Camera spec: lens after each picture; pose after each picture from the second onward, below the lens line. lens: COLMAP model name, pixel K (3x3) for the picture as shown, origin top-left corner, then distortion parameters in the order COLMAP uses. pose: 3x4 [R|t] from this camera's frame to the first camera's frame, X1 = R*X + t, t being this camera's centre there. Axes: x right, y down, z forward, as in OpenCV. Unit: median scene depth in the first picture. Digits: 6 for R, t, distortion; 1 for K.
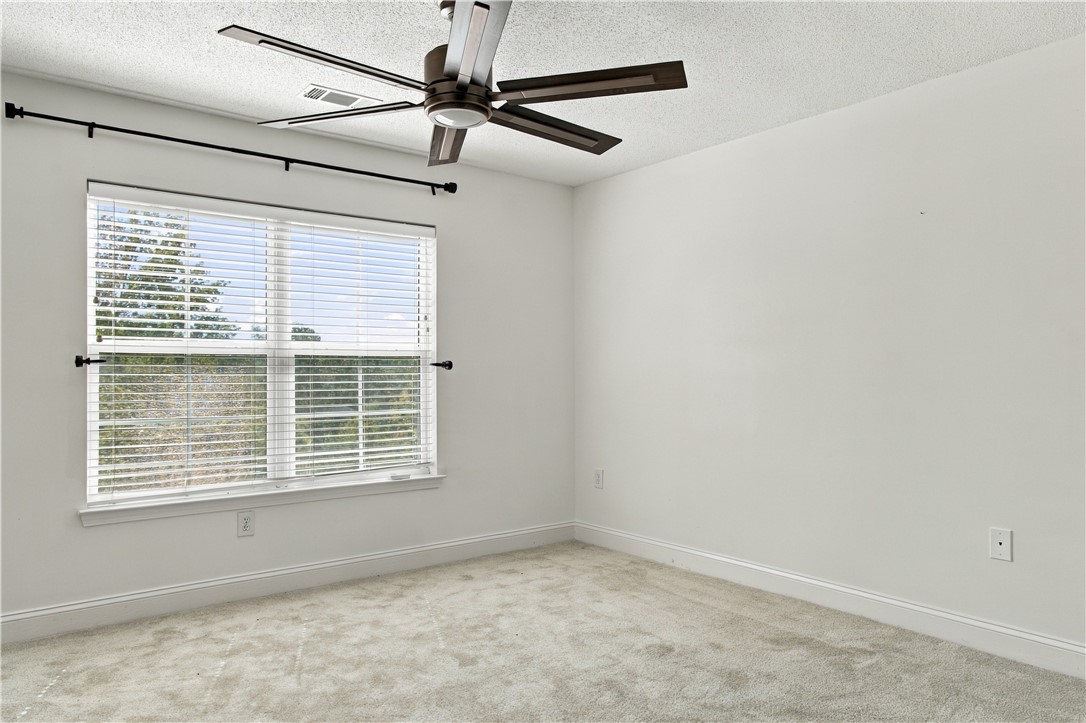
lens RADIAL K [[755.7, 0, 541.7], [0, 755.7, 351.6], [0, 0, 1]] dist [-0.023337, 0.076612]
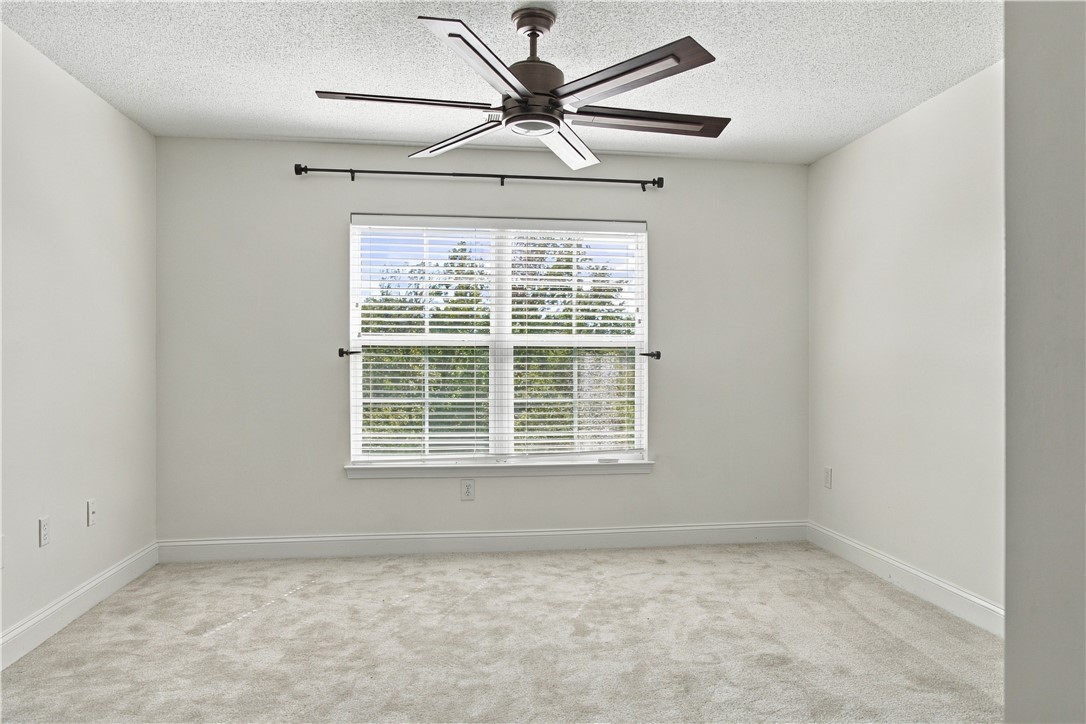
lens RADIAL K [[720.6, 0, 477.1], [0, 720.6, 348.1], [0, 0, 1]] dist [-0.080916, 0.126920]
pose [[0.864326, -0.005329, -0.502903, 0.176568], [0.008882, 0.999950, 0.004668, 0.001589], [0.502853, -0.008501, 0.864330, 0.037013]]
